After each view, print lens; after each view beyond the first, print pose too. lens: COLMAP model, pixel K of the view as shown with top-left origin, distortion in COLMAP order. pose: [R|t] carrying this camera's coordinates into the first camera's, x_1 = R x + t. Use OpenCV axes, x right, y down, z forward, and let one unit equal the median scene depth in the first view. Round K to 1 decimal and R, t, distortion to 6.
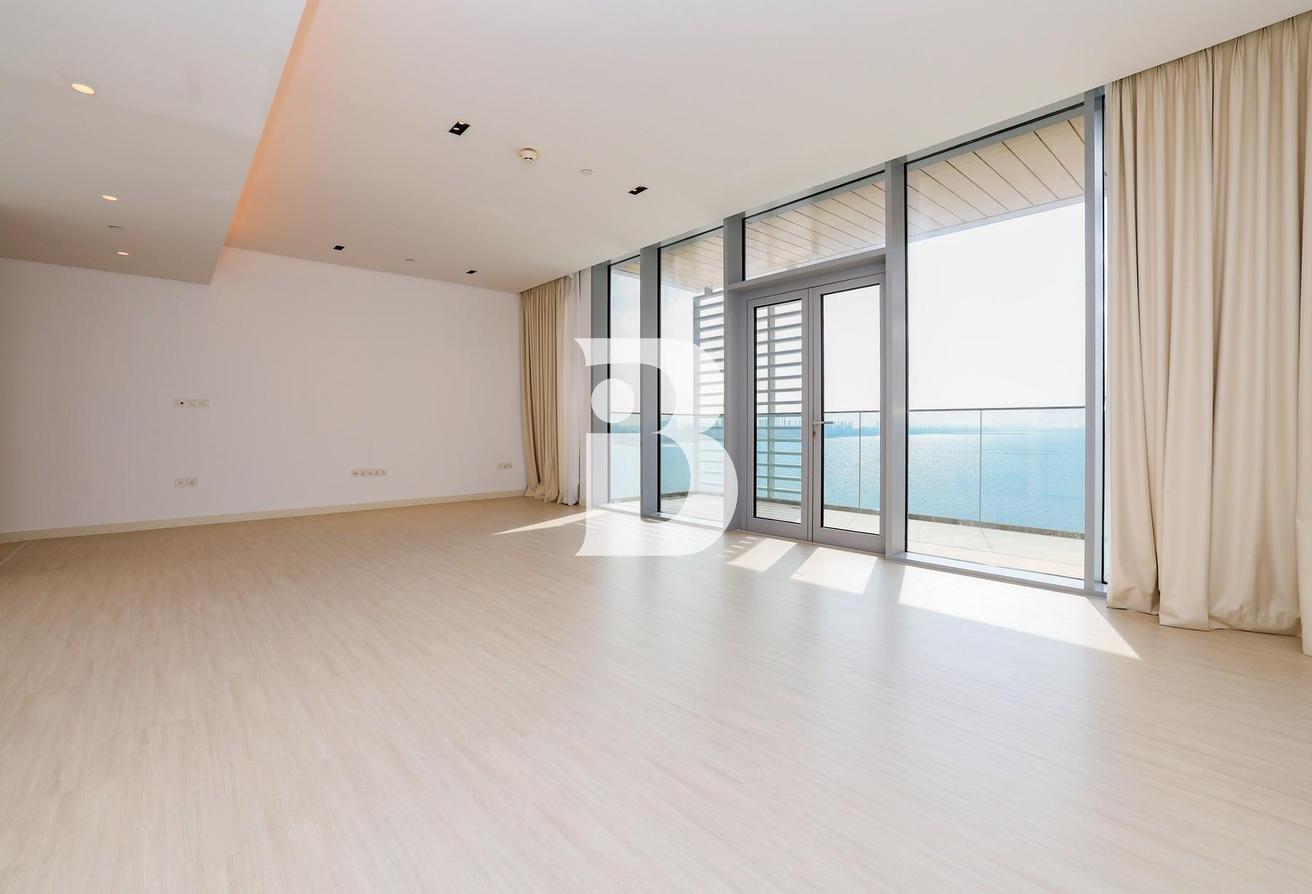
lens RADIAL K [[570.6, 0, 656.7], [0, 570.6, 436.6], [0, 0, 1]] dist [-0.018617, 0.000470]
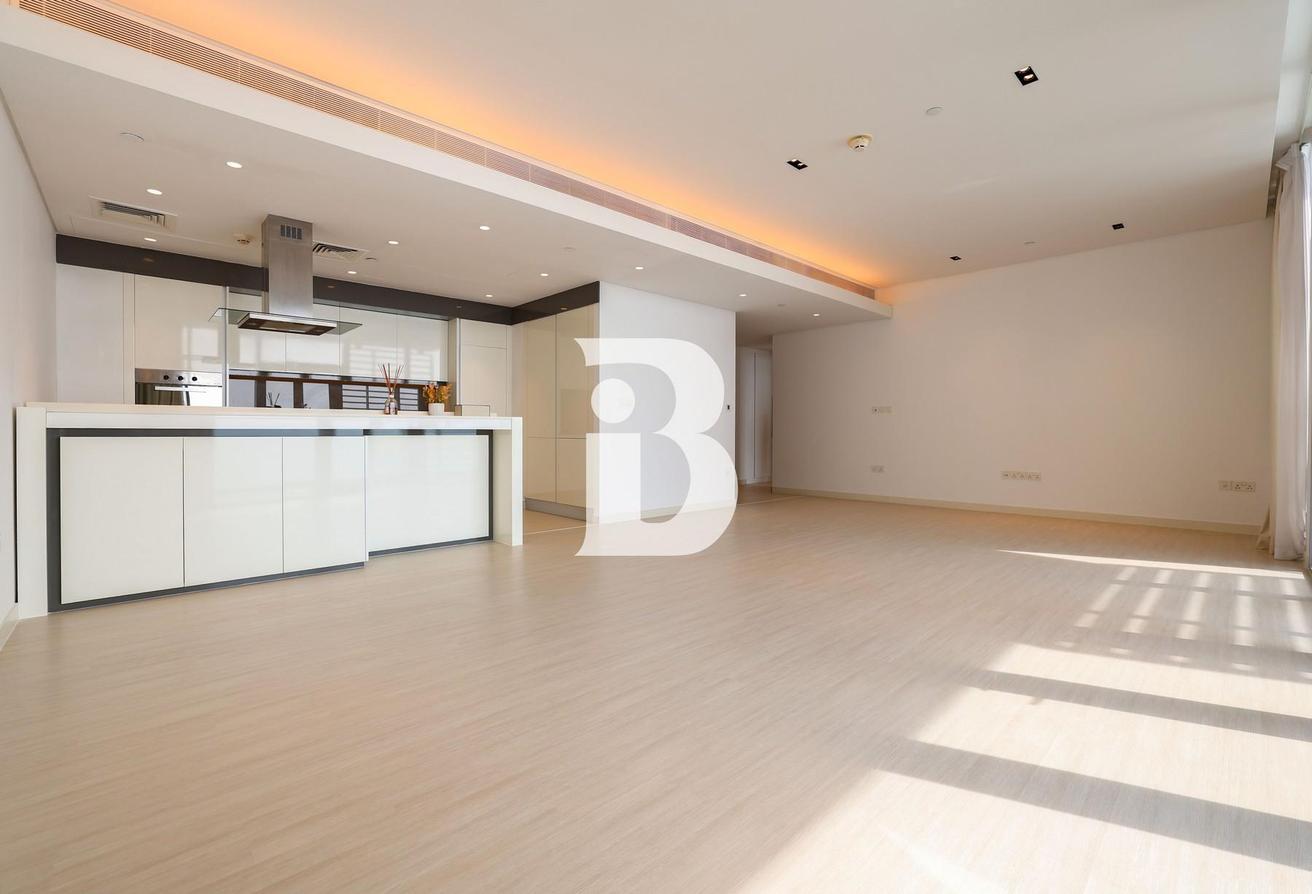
lens RADIAL K [[570.6, 0, 656.3], [0, 570.6, 438.8], [0, 0, 1]] dist [-0.018617, 0.000470]
pose [[0.032251, 0.018201, -0.999314, 0.447086], [-0.015275, 0.999726, 0.017716, -0.005891], [0.999363, 0.014694, 0.032520, 0.369471]]
